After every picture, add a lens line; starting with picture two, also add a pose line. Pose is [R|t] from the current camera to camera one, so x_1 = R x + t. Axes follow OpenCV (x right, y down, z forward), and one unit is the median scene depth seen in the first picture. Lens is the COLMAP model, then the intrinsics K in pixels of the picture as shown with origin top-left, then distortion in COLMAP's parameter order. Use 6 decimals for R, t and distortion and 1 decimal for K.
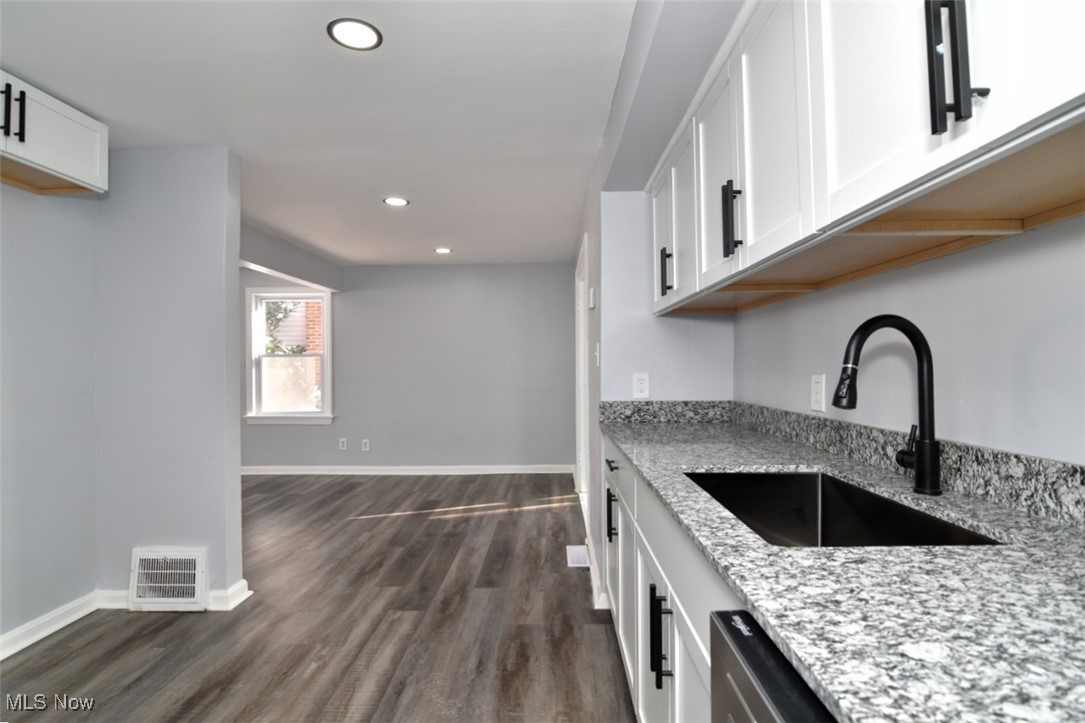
lens RADIAL K [[527.2, 0, 543.7], [0, 527.2, 359.2], [0, 0, 1]] dist [-0.014346, -0.003475]
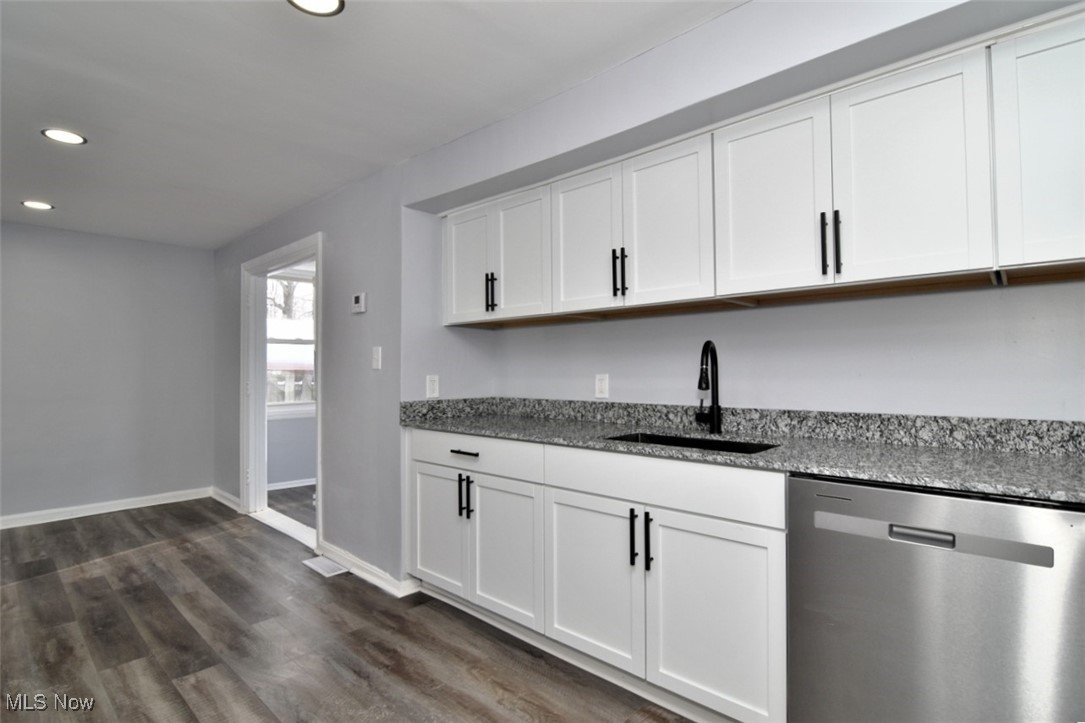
lens RADIAL K [[527.2, 0, 541.5], [0, 527.2, 362.5], [0, 0, 1]] dist [-0.014346, -0.003475]
pose [[0.668898, 0.016126, 0.743179, -0.607897], [-0.010030, 0.999869, -0.012668, 0.013783], [-0.743286, 0.001020, 0.668973, 0.093789]]
